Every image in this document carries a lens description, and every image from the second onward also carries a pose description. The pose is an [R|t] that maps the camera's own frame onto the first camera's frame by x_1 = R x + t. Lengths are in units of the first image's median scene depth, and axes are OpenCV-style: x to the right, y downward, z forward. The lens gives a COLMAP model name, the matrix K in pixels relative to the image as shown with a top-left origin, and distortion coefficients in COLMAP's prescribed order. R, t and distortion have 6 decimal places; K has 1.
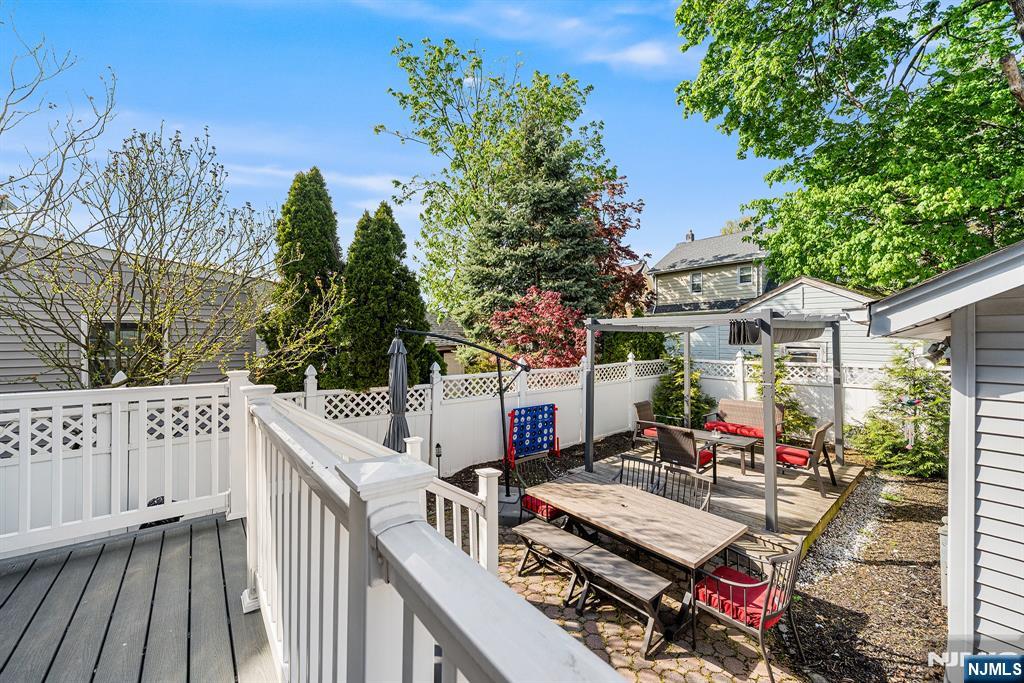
lens RADIAL K [[396.4, 0, 512.0], [0, 396.4, 341.5], [0, 0, 1]] dist [-0.007084, 0.000101]
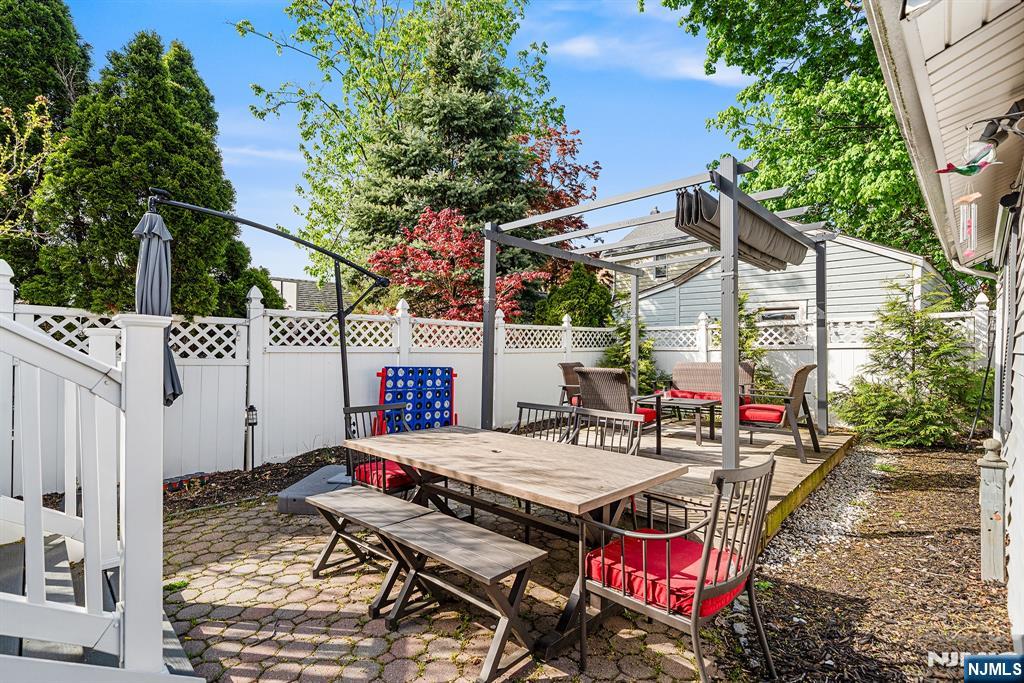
lens RADIAL K [[478.2, 0, 504.6], [0, 478.2, 359.3], [0, 0, 1]] dist [-0.002179, -0.000093]
pose [[0.993459, 0.004040, 0.114119, 0.123873], [-0.006240, 0.999801, 0.018926, 0.152081], [-0.114020, -0.019514, 0.993287, 0.165624]]
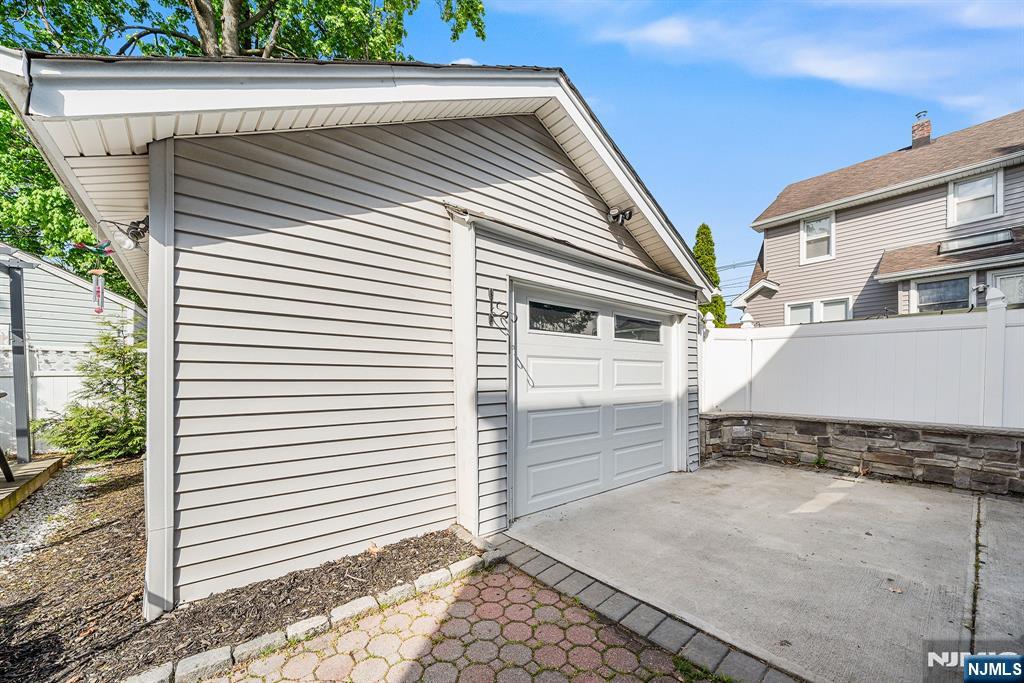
lens RADIAL K [[385.0, 0, 508.5], [0, 385.0, 380.4], [0, 0, 1]] dist [-0.008475, -0.000023]
pose [[-0.004436, -0.002464, 0.999987, 0.109579], [0.000344, 0.999997, 0.002465, 0.151458], [-0.999990, 0.000355, -0.004435, 0.086937]]
